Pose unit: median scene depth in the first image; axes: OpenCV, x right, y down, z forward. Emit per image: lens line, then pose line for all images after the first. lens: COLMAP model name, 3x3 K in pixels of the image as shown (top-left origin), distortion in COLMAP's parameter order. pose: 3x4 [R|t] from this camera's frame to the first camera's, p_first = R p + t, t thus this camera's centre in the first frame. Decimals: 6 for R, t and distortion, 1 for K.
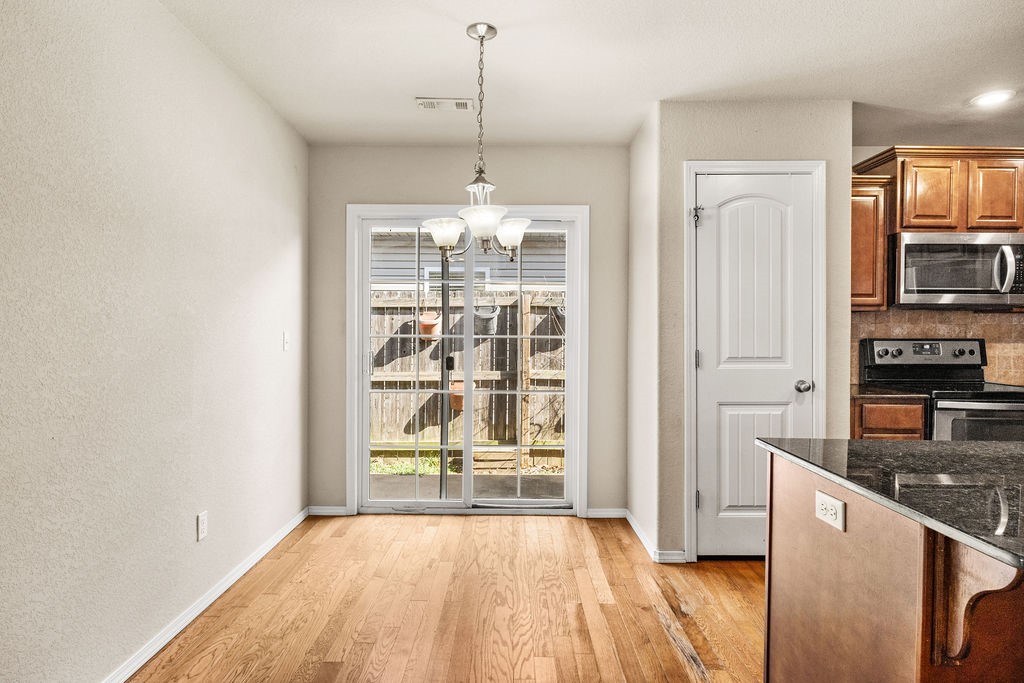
lens RADIAL K [[553.3, 0, 506.1], [0, 553.3, 339.7], [0, 0, 1]] dist [-0.002160, -0.001560]
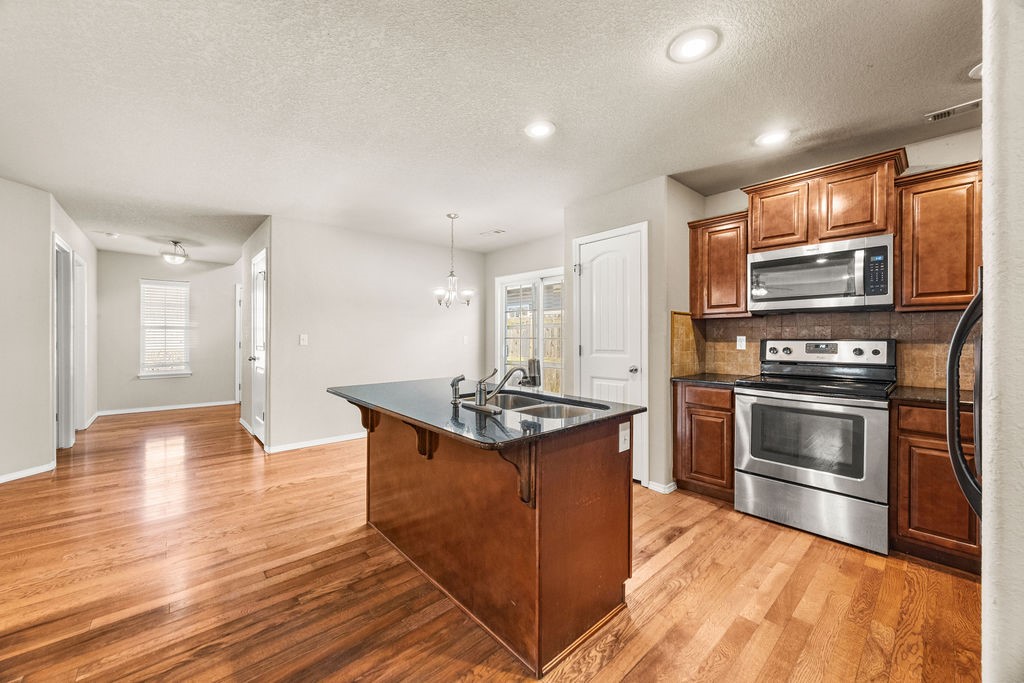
lens RADIAL K [[386.3, 0, 508.4], [0, 386.3, 339.9], [0, 0, 1]] dist [-0.003300, -0.000280]
pose [[0.670121, 0.001843, -0.742249, 0.919808], [-0.005250, 0.999984, -0.002257, 0.005392], [0.742233, 0.005409, 0.670120, 0.009524]]
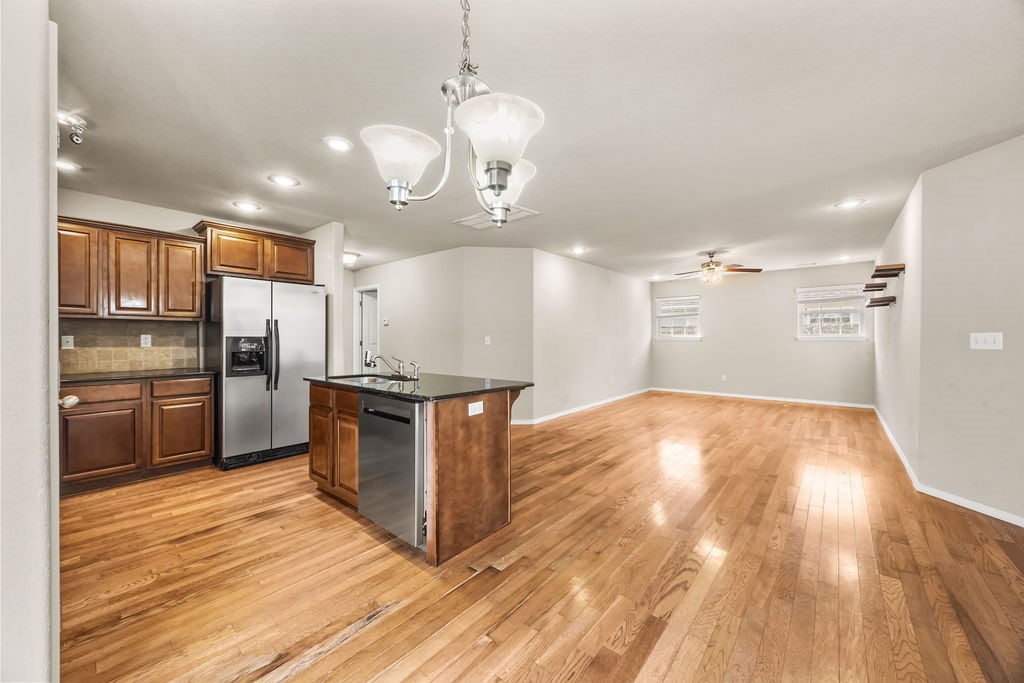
lens RADIAL K [[386.3, 0, 504.4], [0, 386.3, 341.2], [0, 0, 1]] dist [-0.003300, -0.000280]
pose [[-0.762407, -0.012101, 0.646984, -0.227993], [0.003616, 0.999730, 0.022960, -0.010017], [-0.647087, 0.019844, -0.762158, 0.835001]]
